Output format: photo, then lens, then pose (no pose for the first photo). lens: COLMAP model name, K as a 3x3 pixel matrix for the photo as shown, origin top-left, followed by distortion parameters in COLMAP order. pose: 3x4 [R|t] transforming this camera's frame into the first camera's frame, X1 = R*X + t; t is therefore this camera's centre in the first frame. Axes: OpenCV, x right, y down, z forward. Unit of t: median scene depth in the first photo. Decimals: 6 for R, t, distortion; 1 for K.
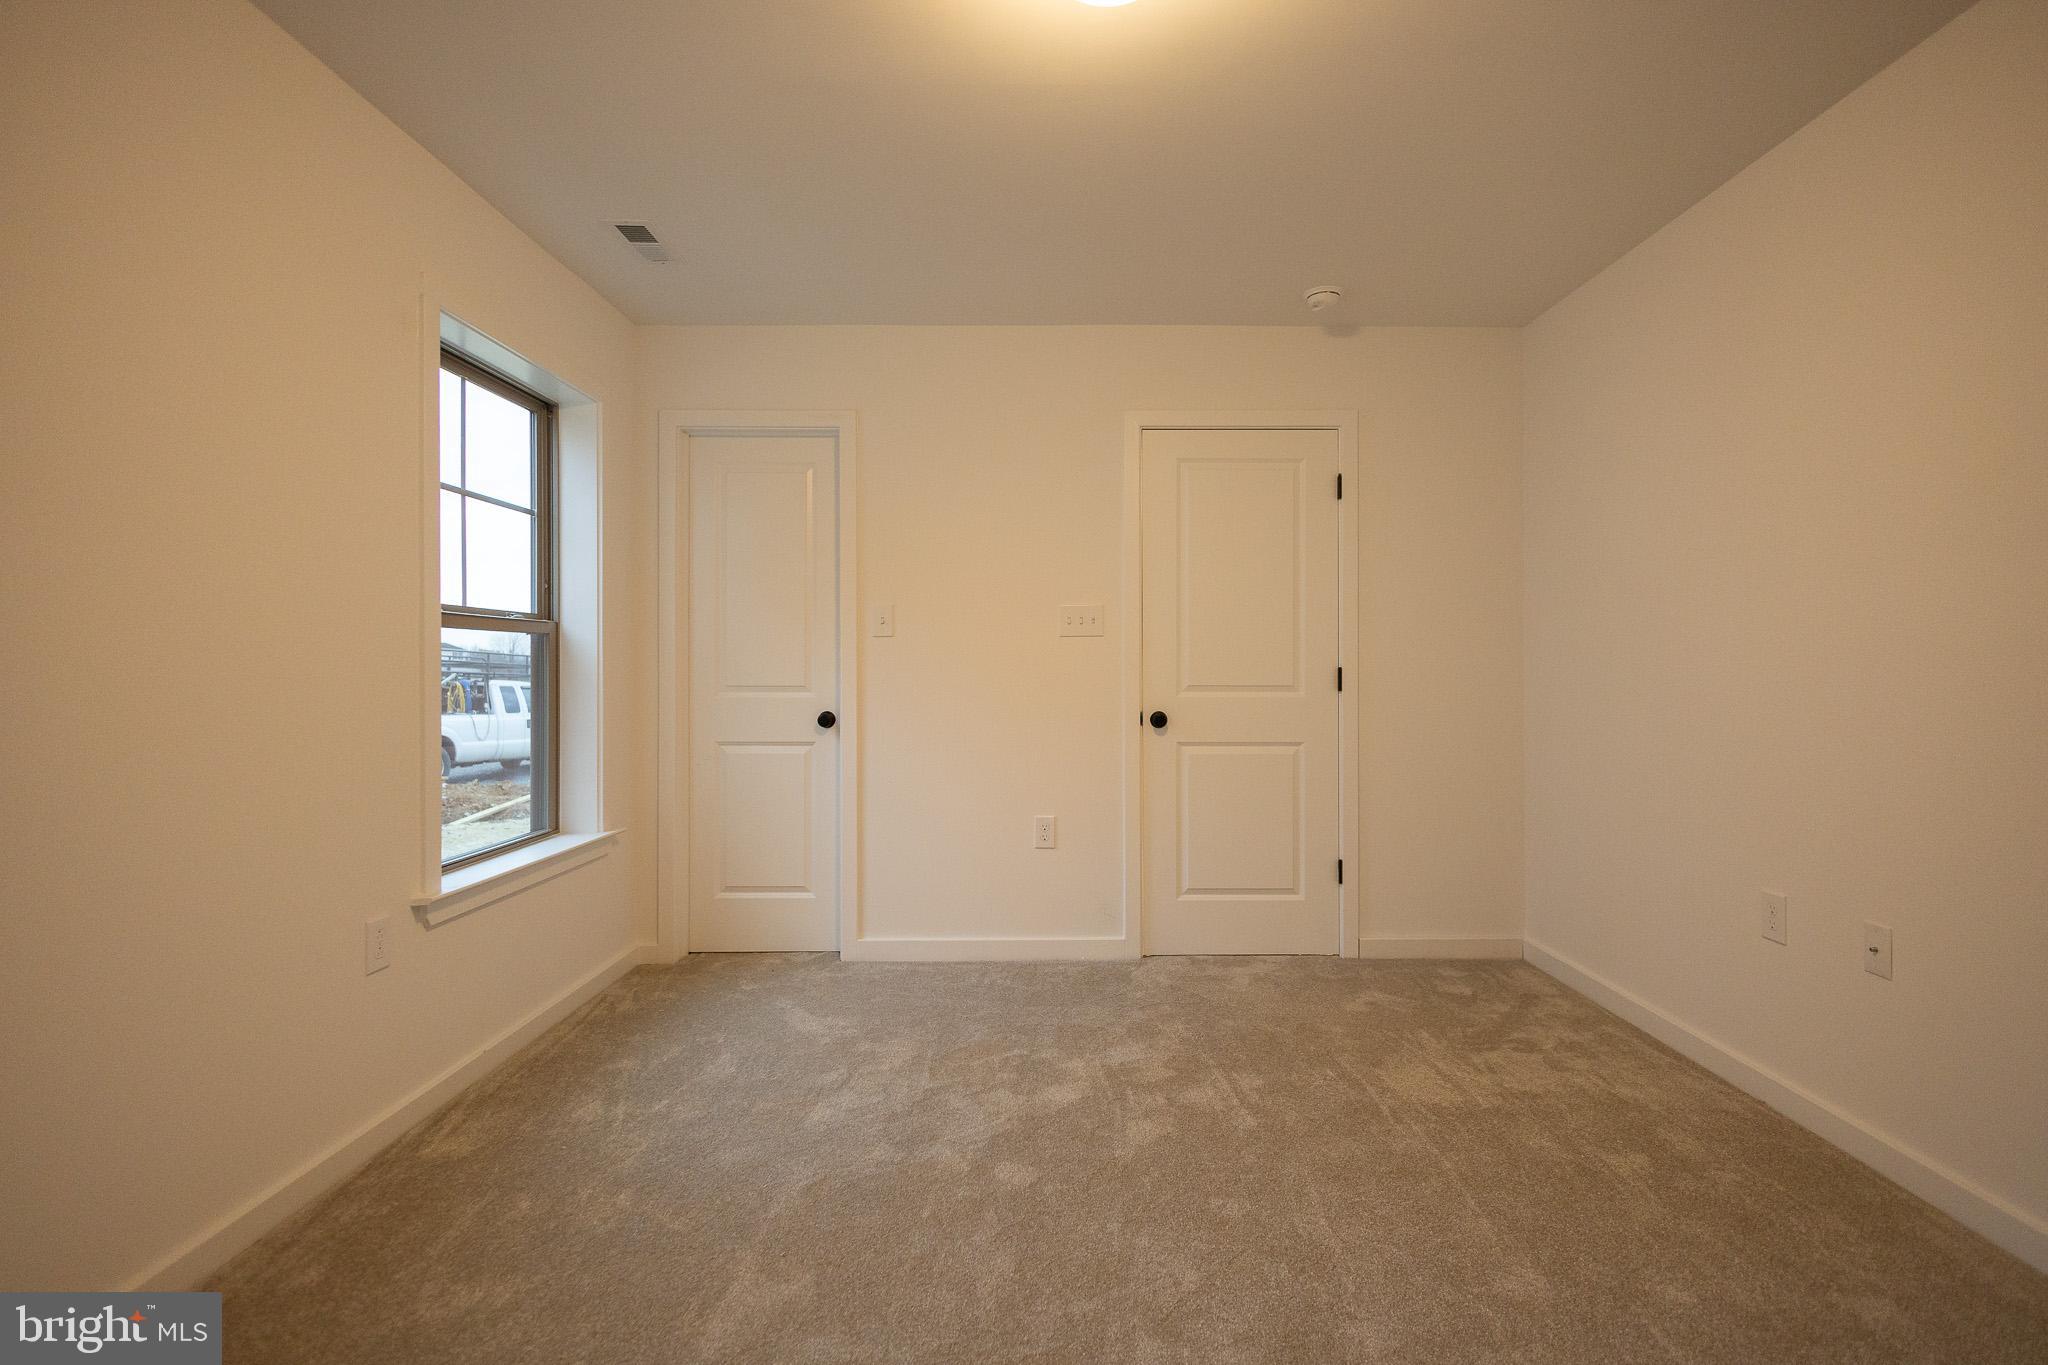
lens RADIAL K [[925.6, 0, 1002.6], [0, 925.6, 667.3], [0, 0, 1]] dist [0.001485, 0.000153]
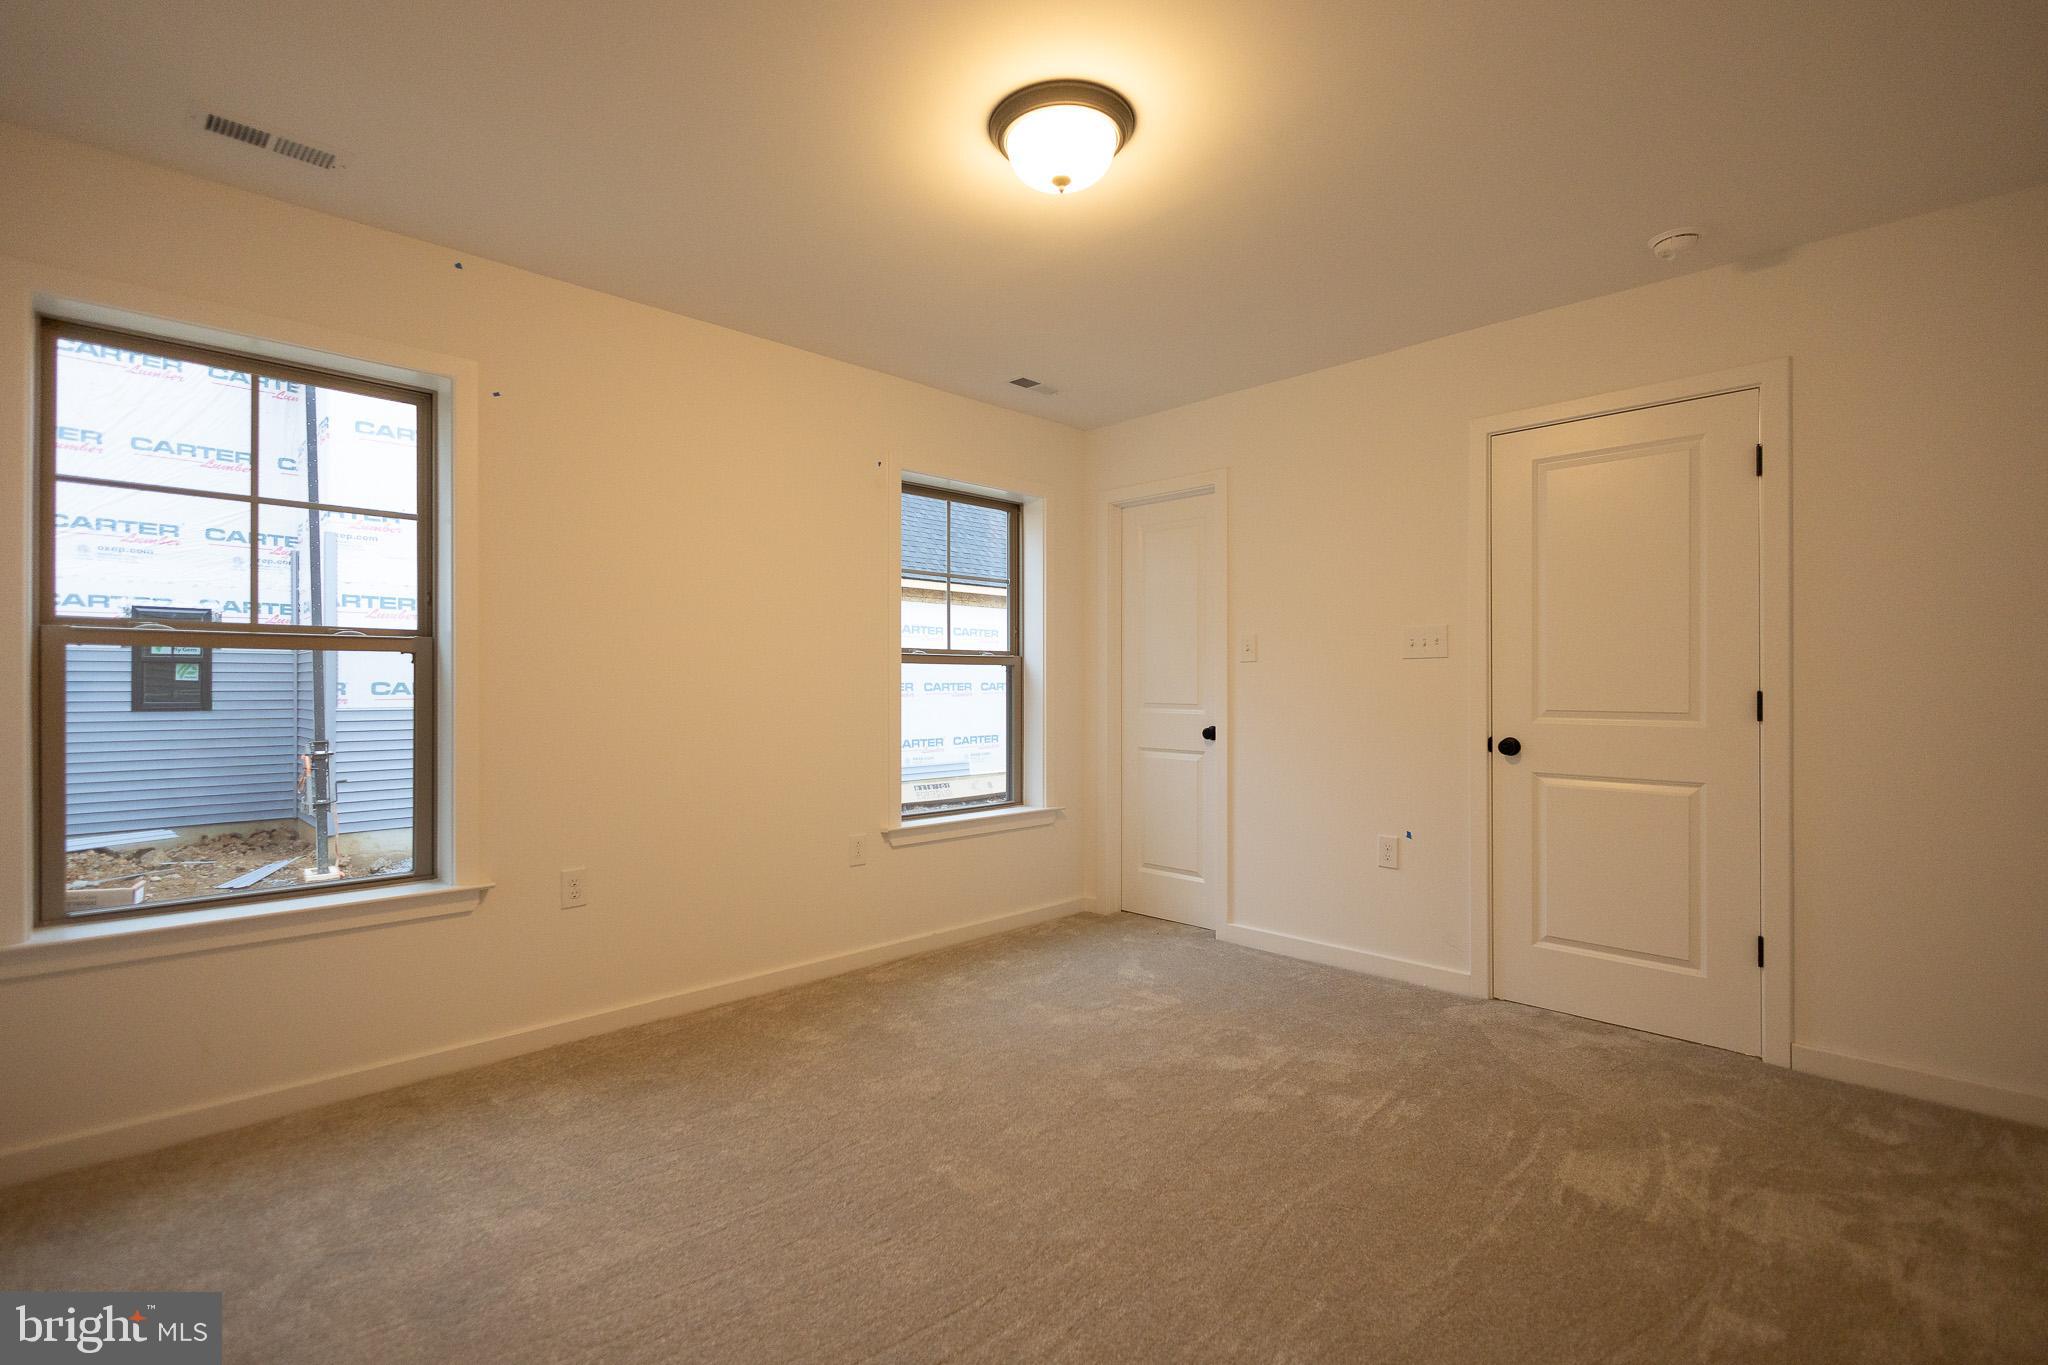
lens RADIAL K [[907.4, 0, 1024.0], [0, 907.4, 682.5], [0, 0, 1]] dist [0.001863, -0.000449]
pose [[0.706804, -0.001779, -0.707408, 0.505121], [0.001613, 0.999998, -0.000903, -0.007906], [0.707408, -0.000503, 0.706805, 0.016431]]
